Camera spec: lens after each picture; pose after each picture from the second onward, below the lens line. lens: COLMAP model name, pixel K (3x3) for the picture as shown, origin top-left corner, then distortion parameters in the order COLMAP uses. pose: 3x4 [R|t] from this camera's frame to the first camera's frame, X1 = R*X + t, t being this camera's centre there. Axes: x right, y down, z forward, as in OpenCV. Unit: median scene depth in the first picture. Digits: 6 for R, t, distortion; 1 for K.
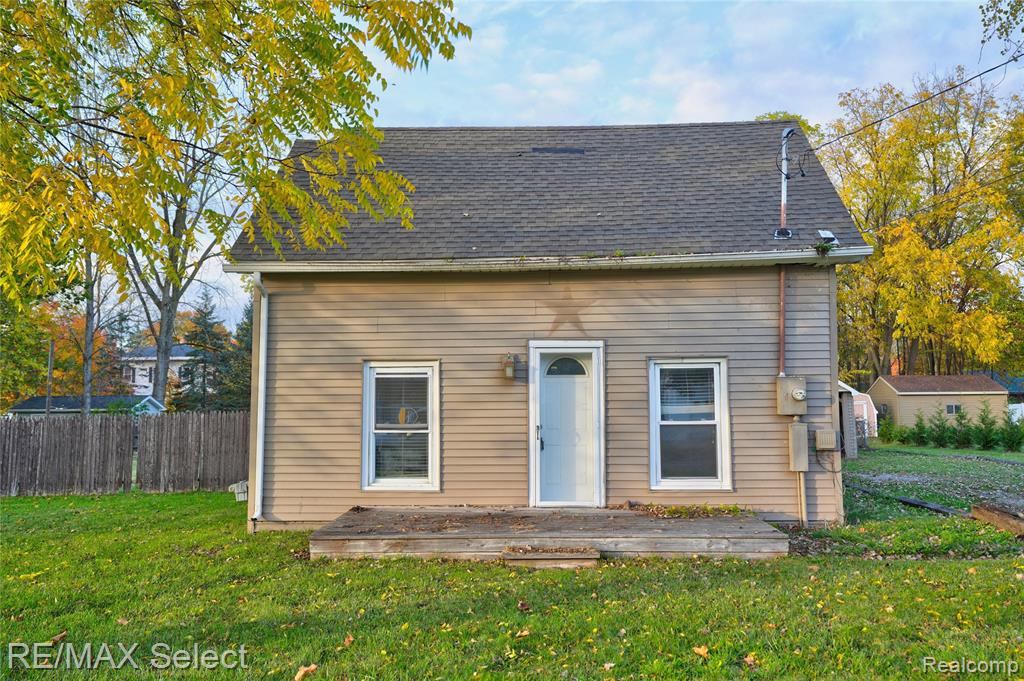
lens RADIAL K [[845.3, 0, 512.0], [0, 845.3, 340.5], [0, 0, 1]] dist [0.040031, -0.000531]
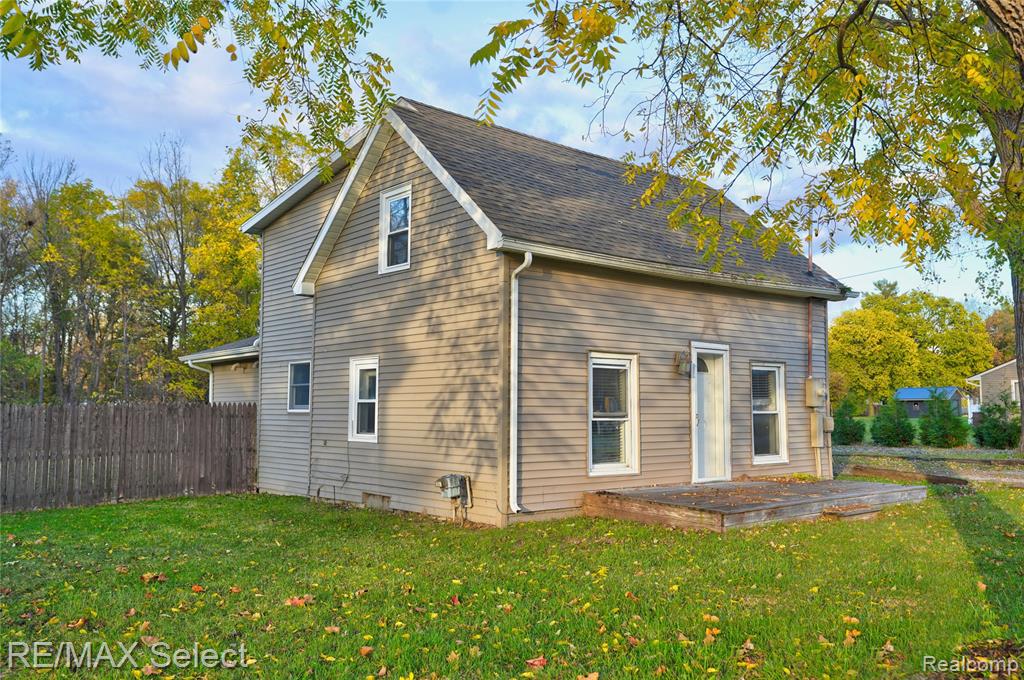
lens RADIAL K [[845.3, 0, 512.0], [0, 845.3, 340.0], [0, 0, 1]] dist [0.040031, -0.000531]
pose [[0.734116, 0.062137, 0.676175, -0.955267], [-0.057786, 0.997909, -0.028966, 0.046682], [-0.676561, -0.017809, 0.736171, 0.309271]]
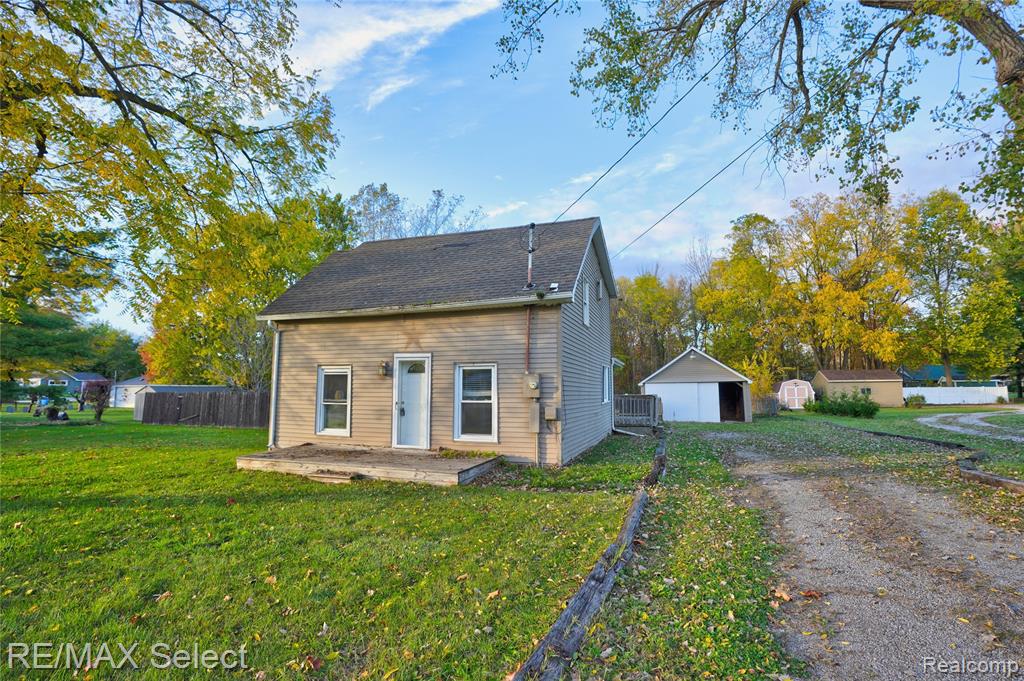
lens RADIAL K [[460.0, 0, 512.0], [0, 460.0, 340.5], [0, 0, 1]] dist [-0.050908, 0.000160]
pose [[0.966064, -0.019848, -0.257539, 0.509509], [0.013194, 0.999534, -0.027538, 0.002227], [0.257966, 0.023206, 0.965875, 0.137463]]
